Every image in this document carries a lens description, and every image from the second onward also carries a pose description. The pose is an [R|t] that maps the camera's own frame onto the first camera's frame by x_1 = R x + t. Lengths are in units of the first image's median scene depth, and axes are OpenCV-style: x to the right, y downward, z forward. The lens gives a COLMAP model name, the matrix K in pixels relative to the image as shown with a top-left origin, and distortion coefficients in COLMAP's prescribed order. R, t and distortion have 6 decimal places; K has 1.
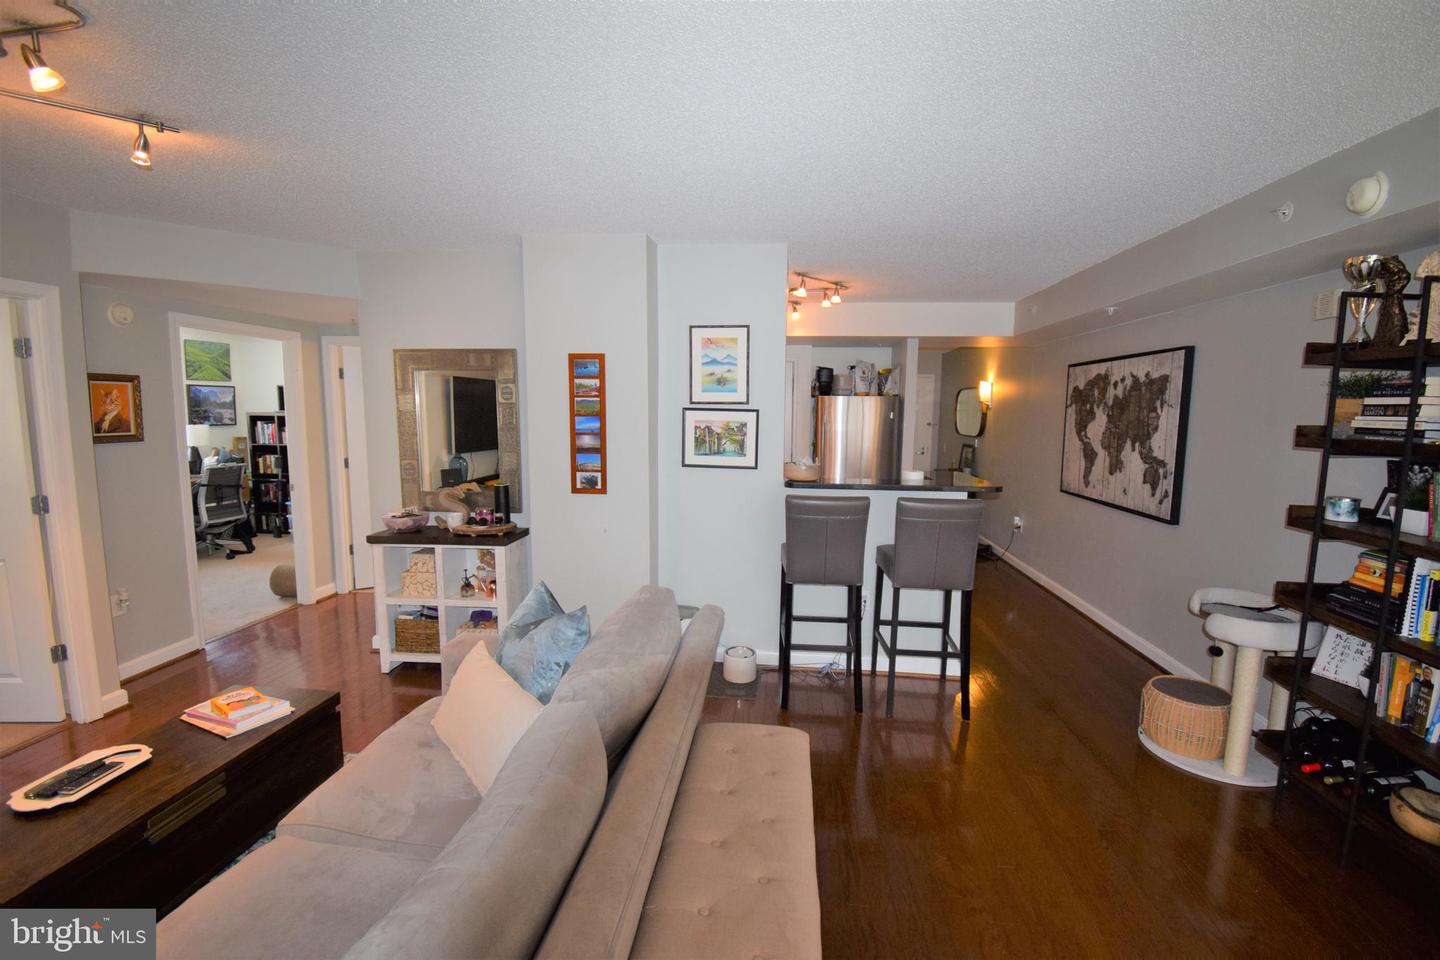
lens RADIAL K [[624.7, 0, 716.6], [0, 624.7, 477.7], [0, 0, 1]] dist [0.000584, -0.013468]
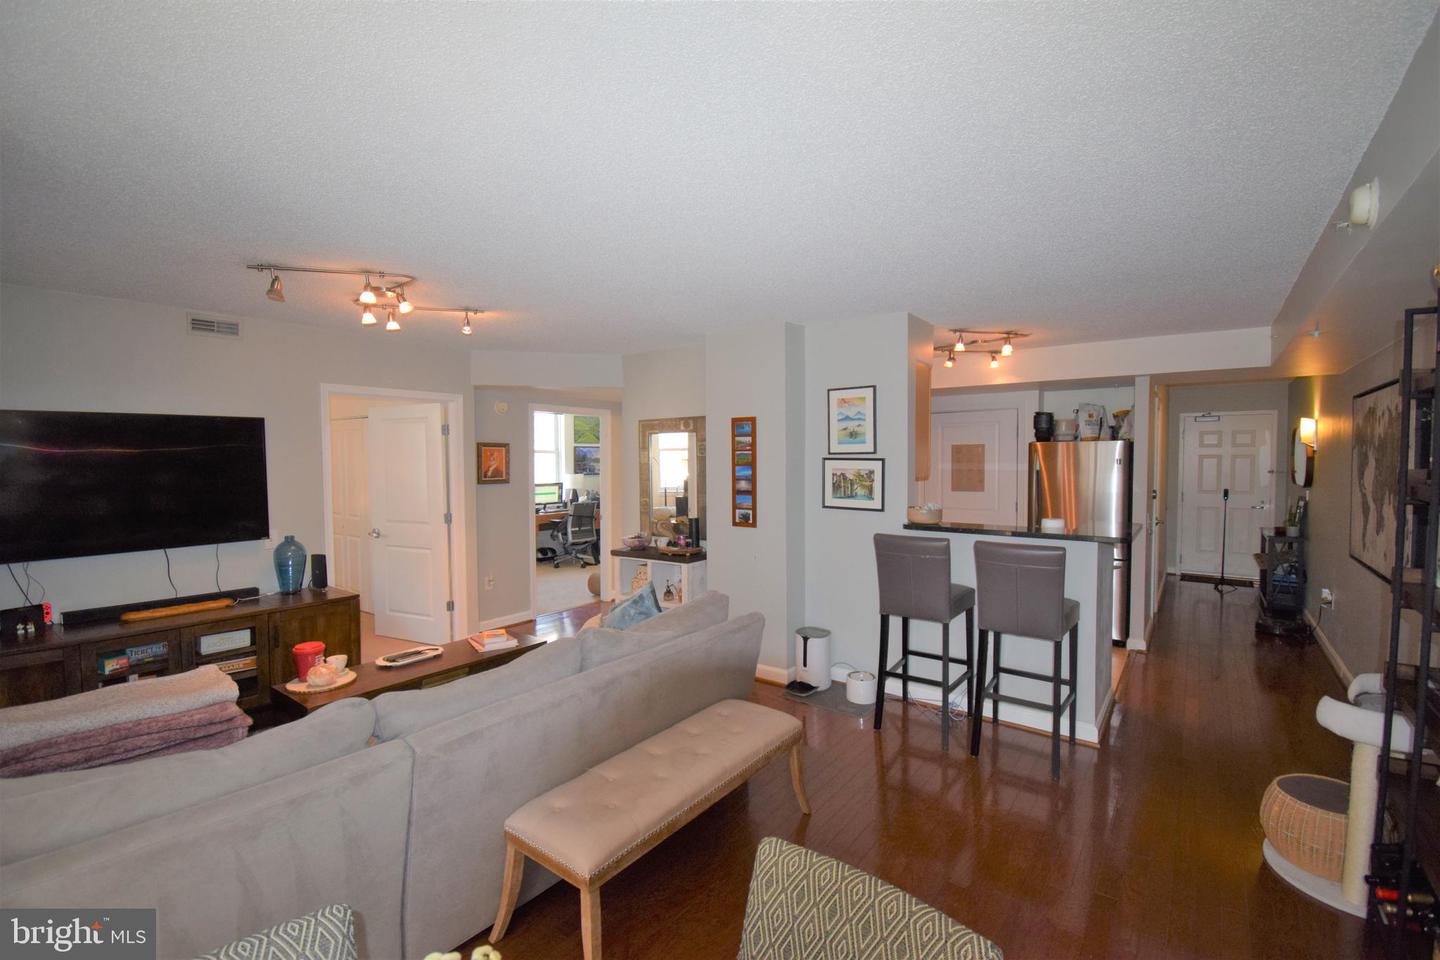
lens RADIAL K [[624.7, 0, 737.0], [0, 624.7, 477.8], [0, 0, 1]] dist [0.000584, -0.013468]
pose [[0.855818, 0.000460, -0.517277, 0.405605], [-0.041747, 0.996799, -0.068183, 0.012634], [0.515590, 0.079947, 0.853098, -0.085285]]
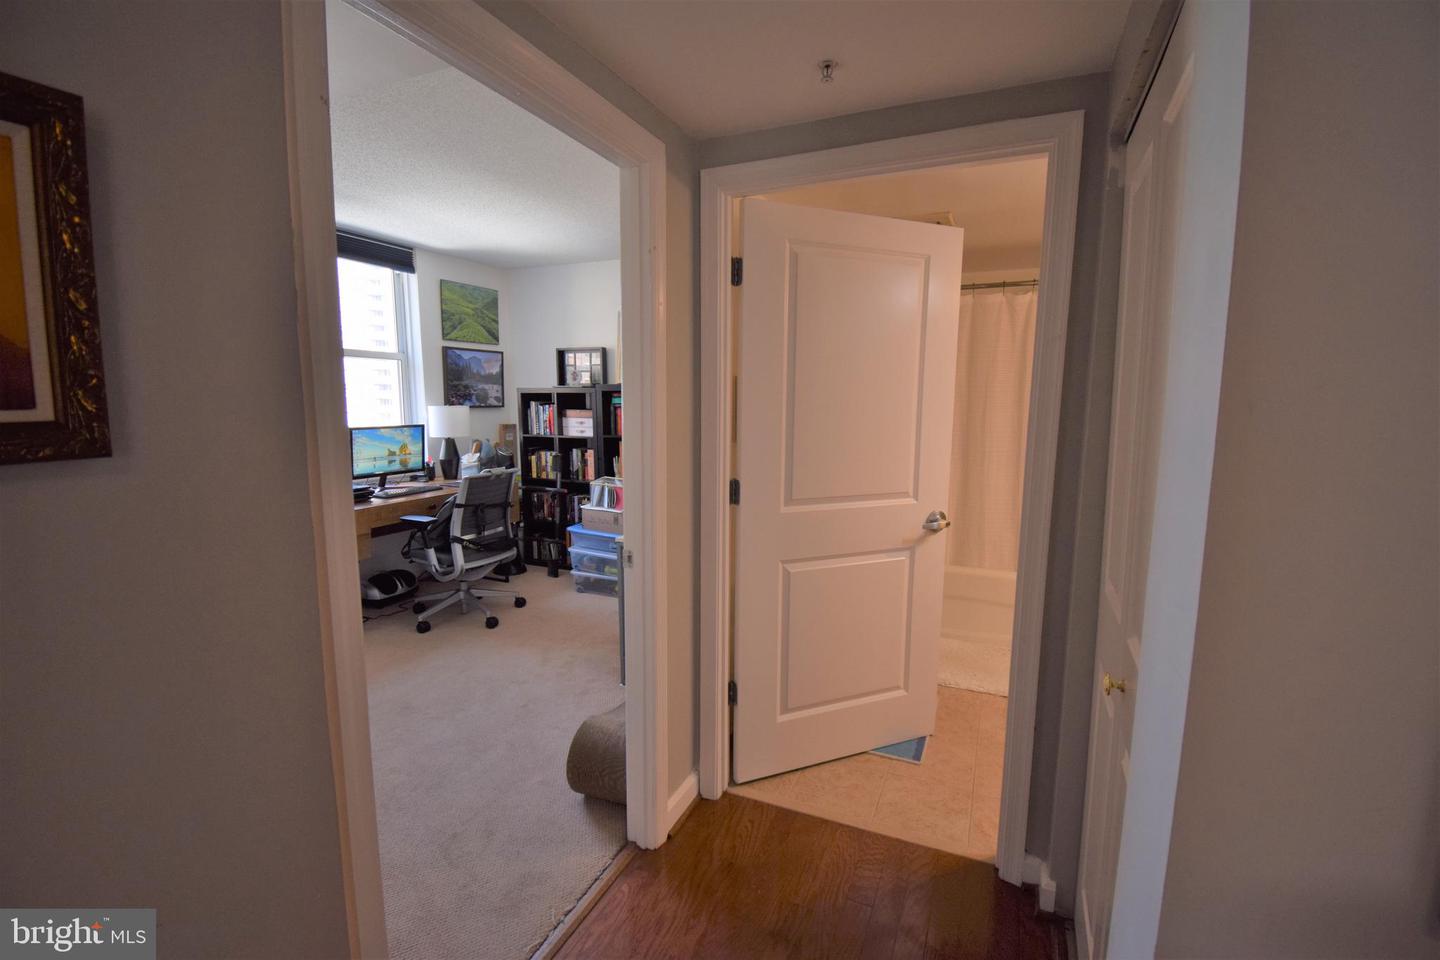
lens RADIAL K [[624.7, 0, 727.9], [0, 624.7, 474.7], [0, 0, 1]] dist [0.000584, -0.013468]
pose [[0.952907, 0.033127, -0.301448, -0.603863], [-0.028941, 0.999413, 0.018340, -0.054803], [0.301878, -0.008752, 0.953306, 0.770376]]
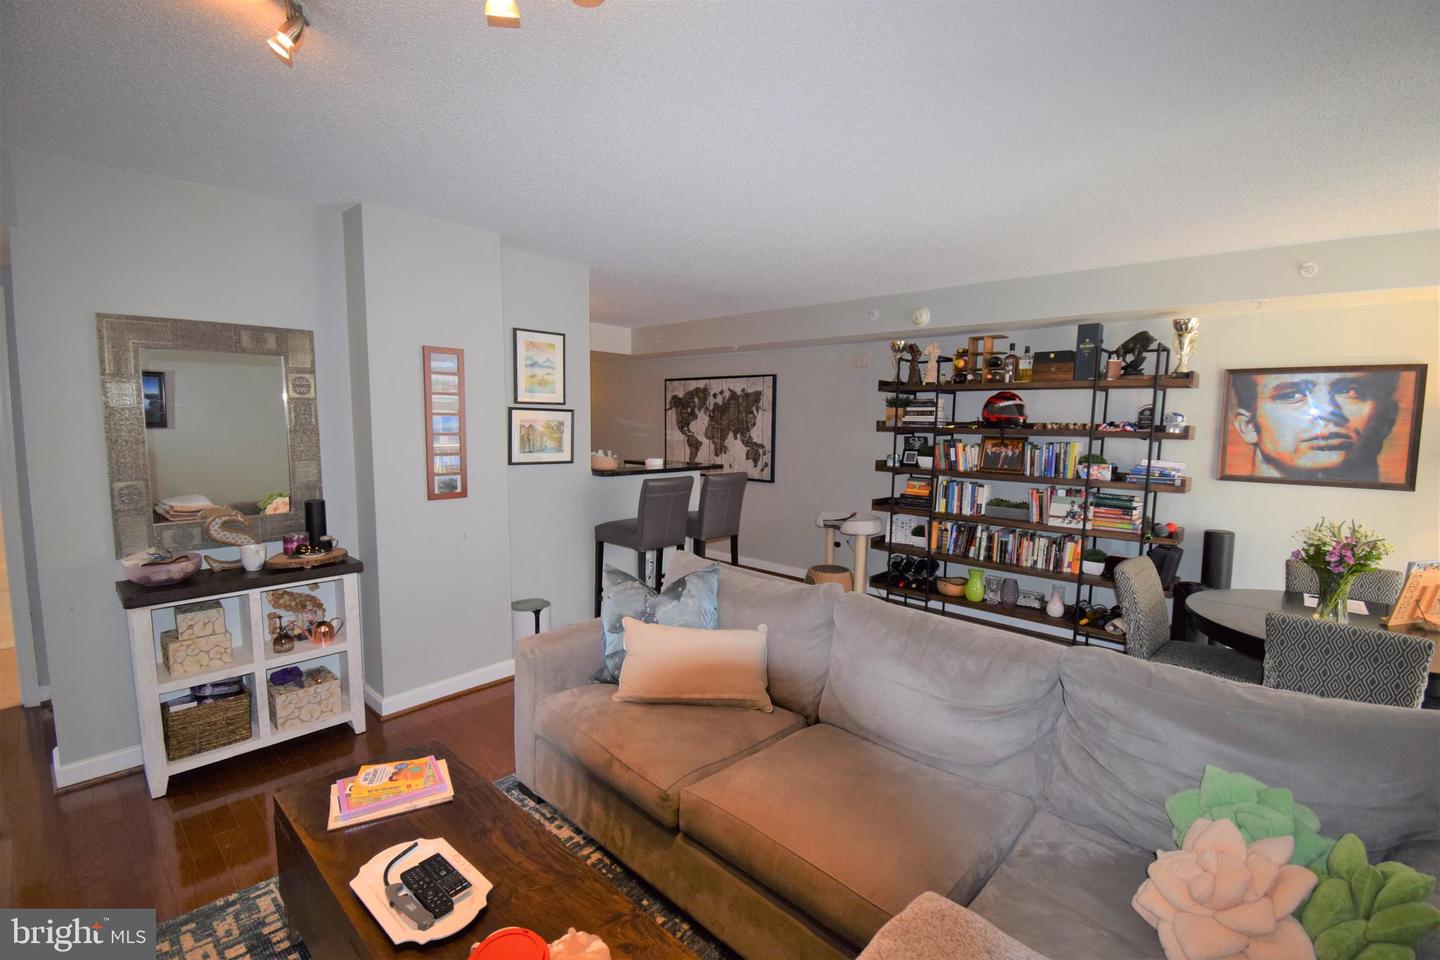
lens RADIAL K [[624.7, 0, 727.4], [0, 624.7, 481.3], [0, 0, 1]] dist [0.000584, -0.013468]
pose [[0.603985, -0.079843, 0.792986, -0.640176], [0.078266, 0.996102, 0.040682, -0.004865], [-0.793143, 0.037493, 0.607880, 0.097989]]
